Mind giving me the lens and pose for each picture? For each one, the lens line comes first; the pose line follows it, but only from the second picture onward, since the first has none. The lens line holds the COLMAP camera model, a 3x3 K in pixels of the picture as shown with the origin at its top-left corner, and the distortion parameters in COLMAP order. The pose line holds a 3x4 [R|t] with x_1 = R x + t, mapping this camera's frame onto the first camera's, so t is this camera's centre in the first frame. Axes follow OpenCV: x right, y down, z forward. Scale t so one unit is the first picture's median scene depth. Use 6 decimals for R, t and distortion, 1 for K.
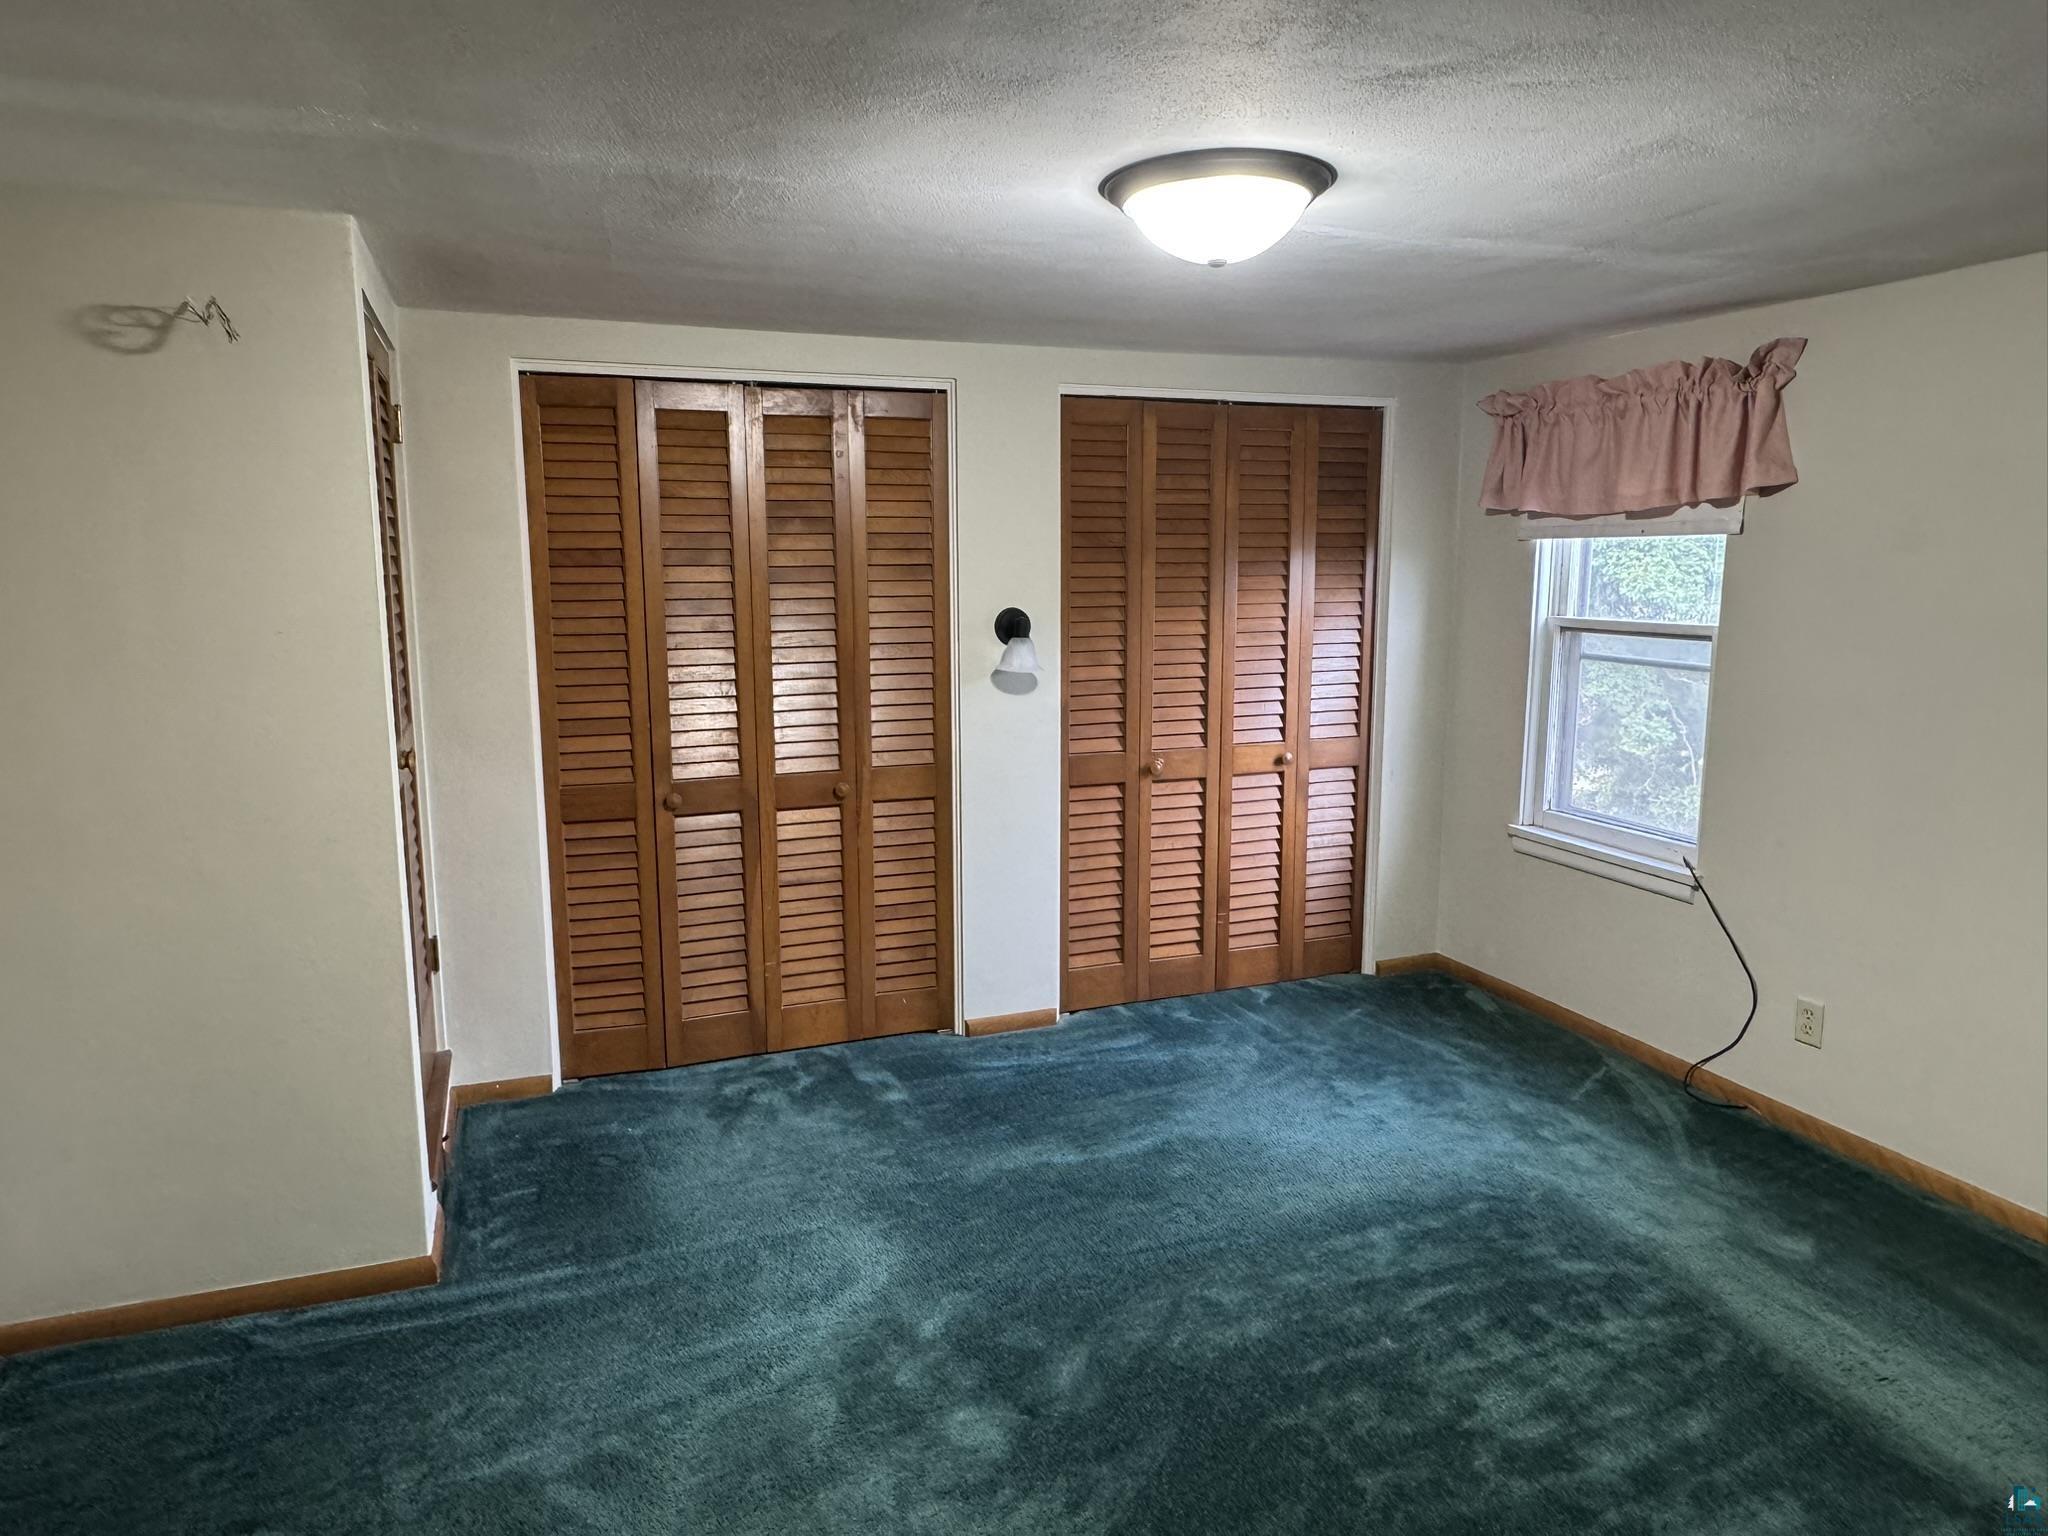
lens RADIAL K [[1310.2, 0, 1014.1], [0, 1310.2, 755.1], [0, 0, 1]] dist [-0.005646, 0.000682]
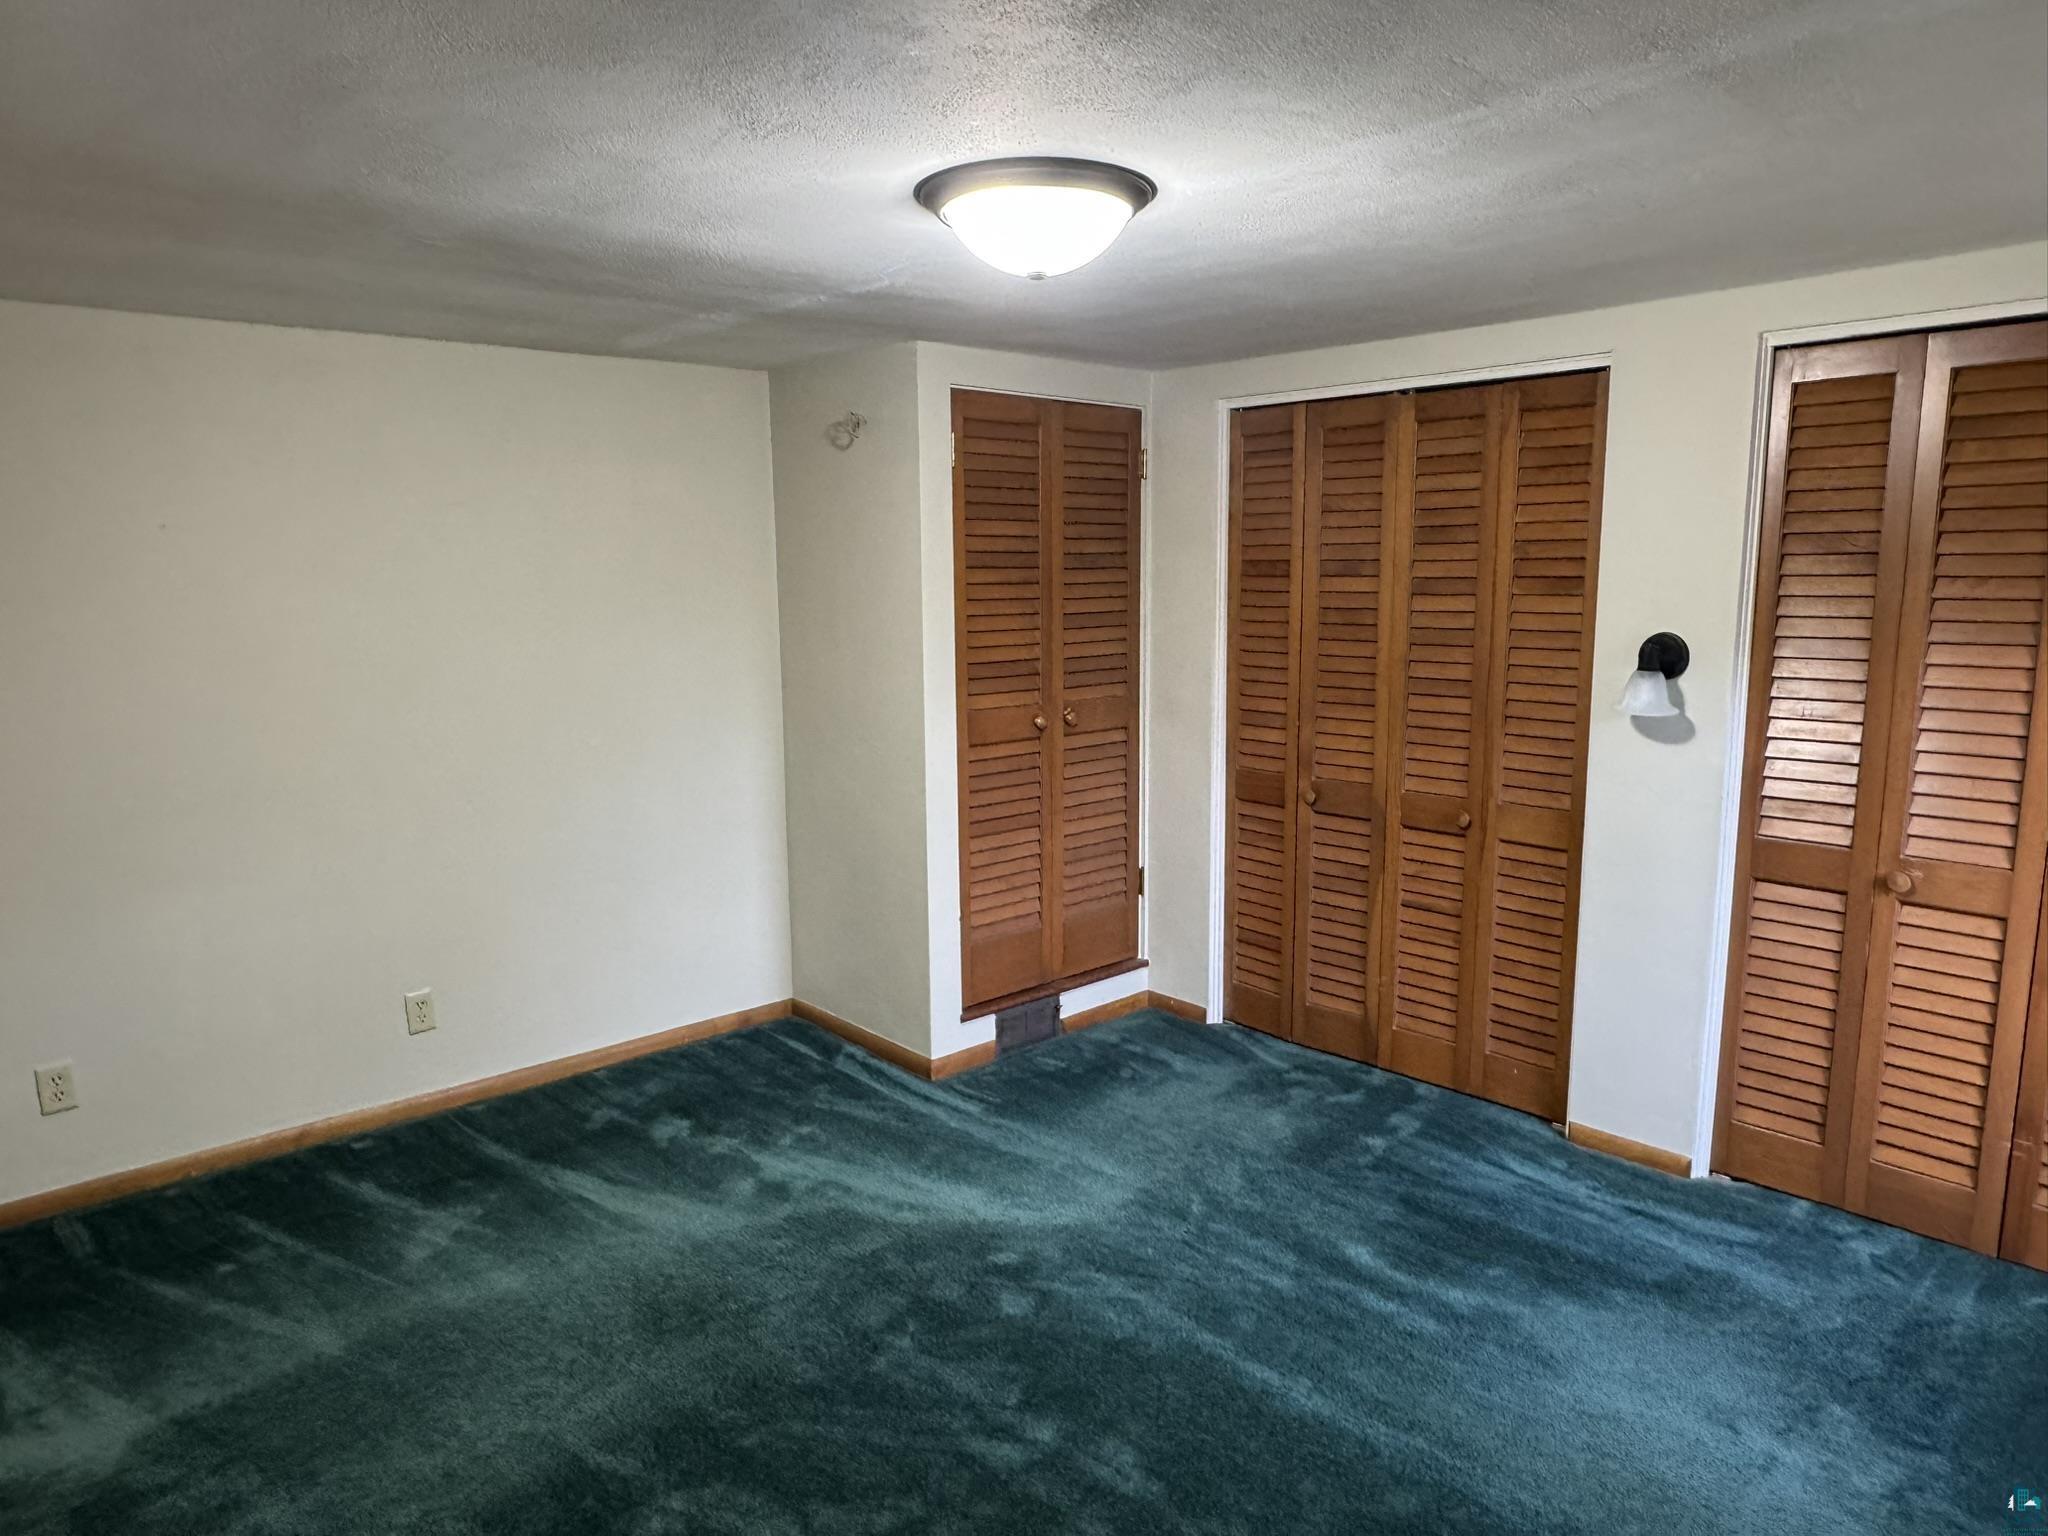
lens RADIAL K [[1310.2, 0, 1015.9], [0, 1310.2, 779.7], [0, 0, 1]] dist [-0.005646, 0.000682]
pose [[0.372331, 0.151761, -0.915608, 0.601827], [-0.129948, 0.985347, 0.110477, -0.063319], [0.918958, 0.077848, 0.386596, 0.354519]]
